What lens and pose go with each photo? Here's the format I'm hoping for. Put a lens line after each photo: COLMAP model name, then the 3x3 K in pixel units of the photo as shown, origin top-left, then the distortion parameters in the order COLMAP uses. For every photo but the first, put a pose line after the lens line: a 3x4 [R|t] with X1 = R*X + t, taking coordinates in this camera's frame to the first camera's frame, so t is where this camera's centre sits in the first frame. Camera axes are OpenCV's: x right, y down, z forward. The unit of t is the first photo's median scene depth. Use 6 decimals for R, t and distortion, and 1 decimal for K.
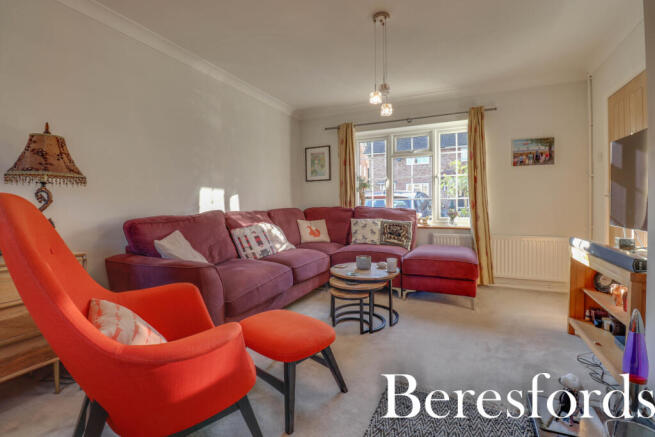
lens RADIAL K [[304.5, 0, 328.2], [0, 304.5, 209.0], [0, 0, 1]] dist [0.003046, -0.016099]
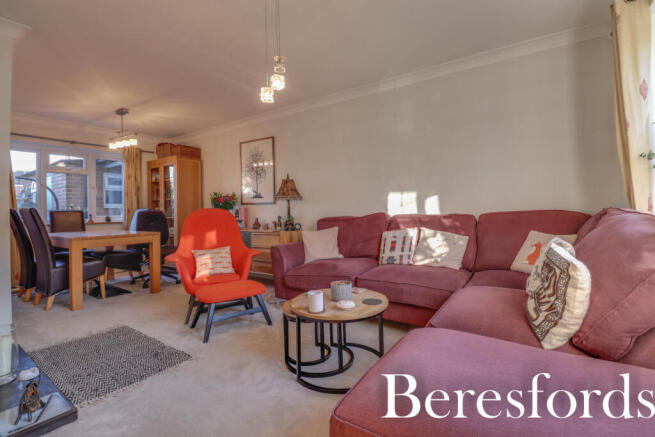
lens RADIAL K [[304.5, 0, 328.2], [0, 304.5, 209.0], [0, 0, 1]] dist [0.003046, -0.016099]
pose [[-0.167437, 0.004370, -0.985873, 0.612613], [0.006248, 0.999975, 0.003372, -0.013596], [0.985863, -0.005595, -0.167460, 0.796343]]
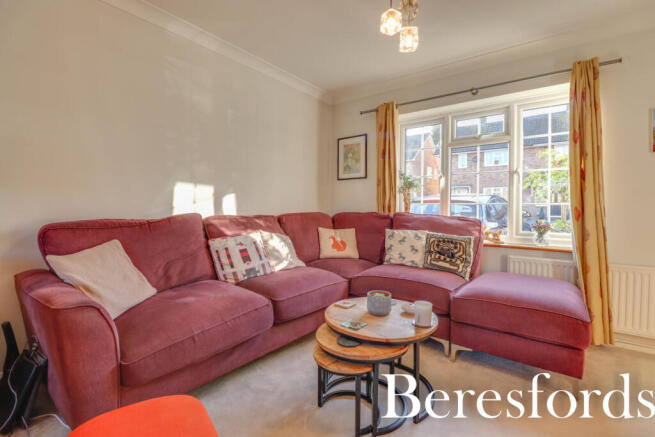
lens RADIAL K [[304.5, 0, 328.2], [0, 304.5, 209.0], [0, 0, 1]] dist [0.003046, -0.016099]
pose [[0.973999, 0.021655, -0.225516, 0.110693], [-0.024665, 0.999640, -0.010537, -0.005601], [0.225206, 0.015825, 0.974183, 0.266065]]
